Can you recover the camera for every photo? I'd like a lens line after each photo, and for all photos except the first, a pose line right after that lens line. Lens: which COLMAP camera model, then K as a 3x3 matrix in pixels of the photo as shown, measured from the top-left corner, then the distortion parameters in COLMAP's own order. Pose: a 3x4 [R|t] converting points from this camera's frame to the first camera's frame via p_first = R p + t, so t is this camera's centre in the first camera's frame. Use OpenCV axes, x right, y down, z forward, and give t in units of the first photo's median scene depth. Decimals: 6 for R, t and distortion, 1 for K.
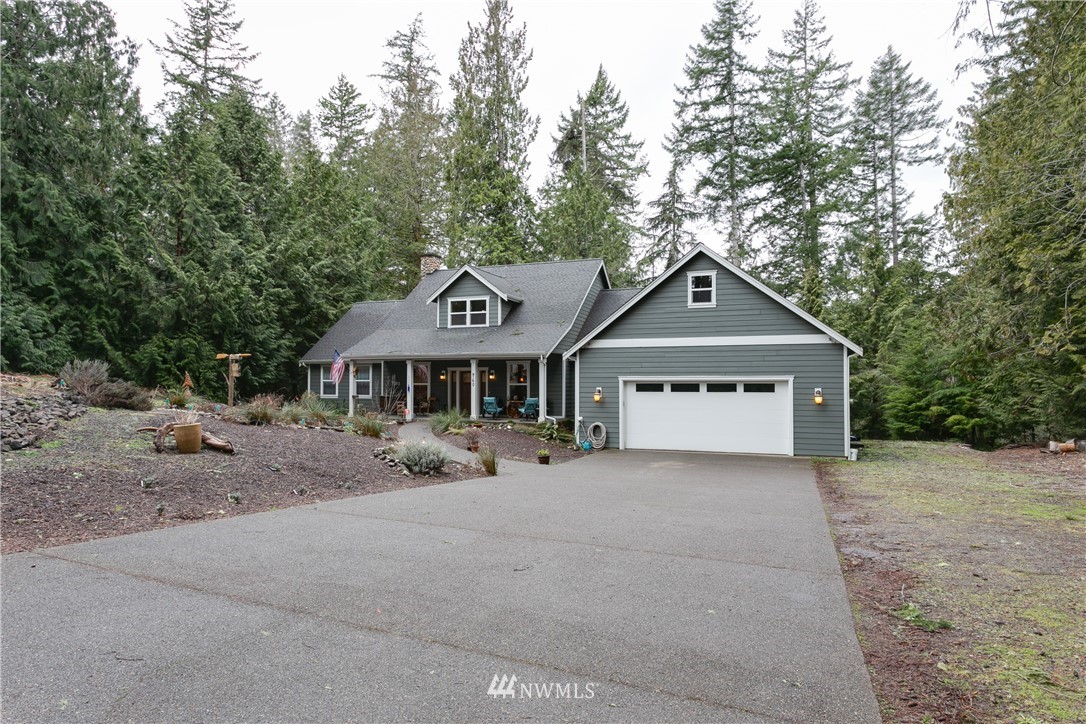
lens RADIAL K [[651.5, 0, 544.9], [0, 651.5, 363.4], [0, 0, 1]] dist [-0.000519, -0.000353]
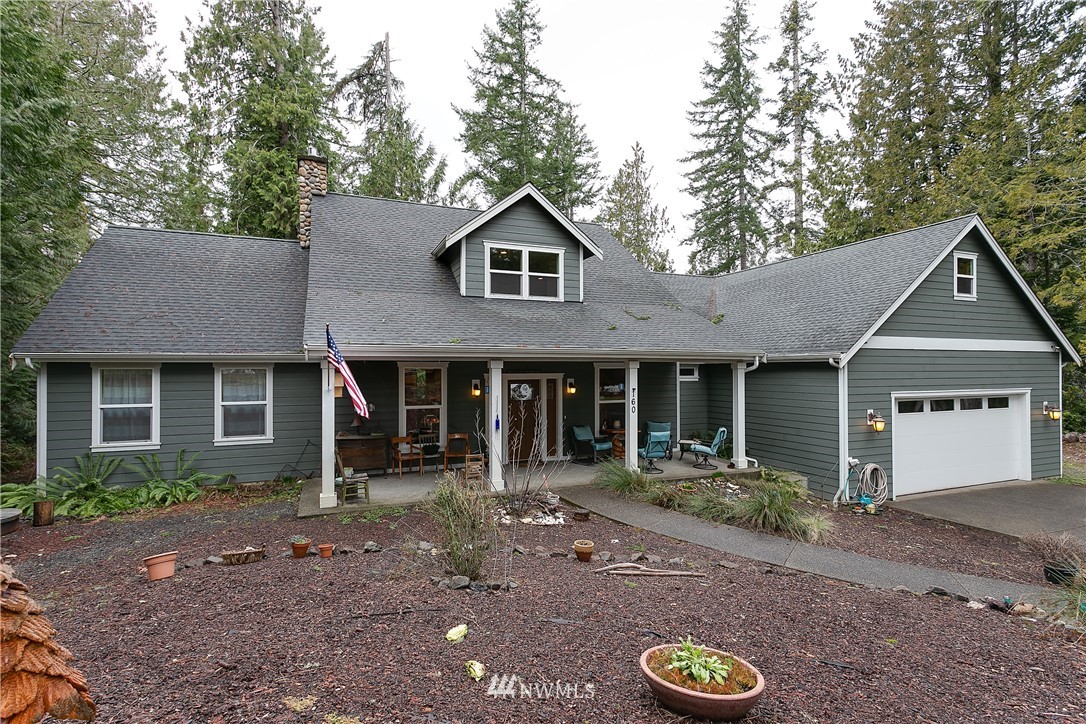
lens RADIAL K [[514.8, 0, 540.6], [0, 514.8, 363.6], [0, 0, 1]] dist [0.001719, -0.000556]
pose [[0.728478, 0.004799, 0.685053, -0.404975], [-0.016503, 0.999808, 0.010544, -0.006955], [-0.684871, -0.018987, 0.728417, 0.678456]]
